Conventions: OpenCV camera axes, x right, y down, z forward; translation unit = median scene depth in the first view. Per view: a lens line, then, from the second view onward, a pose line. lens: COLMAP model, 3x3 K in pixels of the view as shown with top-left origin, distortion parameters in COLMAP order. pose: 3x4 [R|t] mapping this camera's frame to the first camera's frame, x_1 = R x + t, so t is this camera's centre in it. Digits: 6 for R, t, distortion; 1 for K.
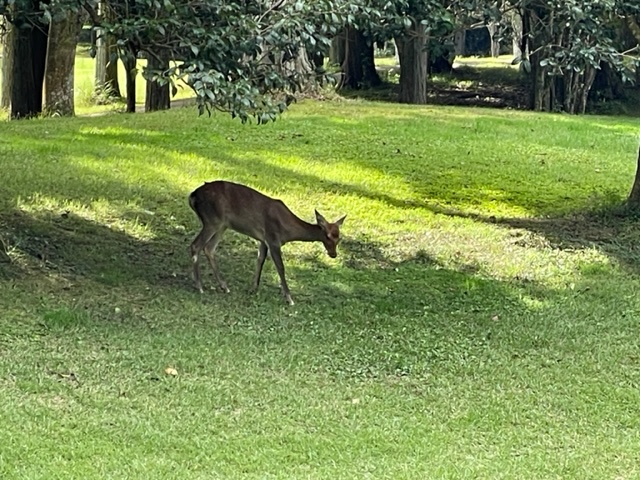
lens RADIAL K [[3394.3, 0, 320.0], [0, 3394.3, 240.0], [0, 0, 1]] dist [0.030739, 0.392726]
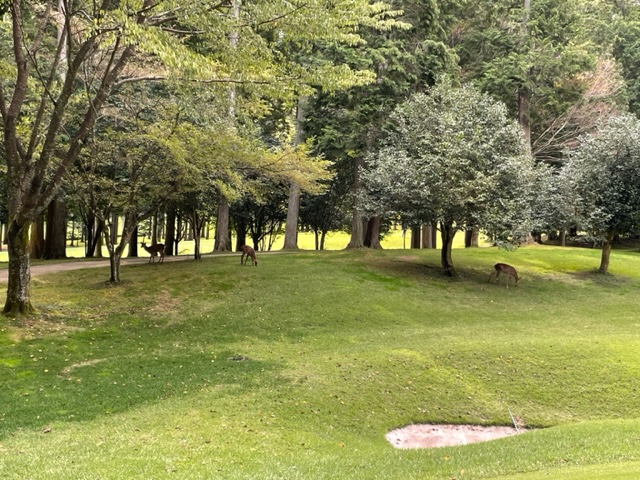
lens RADIAL K [[839.3, 0, 320.0], [0, 839.3, 240.0], [0, 0, 1]] dist [0.000725, 0.000641]
pose [[0.964910, 0.015877, -0.262101, 0.026956], [-0.026657, 0.998936, -0.037625, 0.001776], [0.261225, 0.043291, 0.964307, -0.196588]]
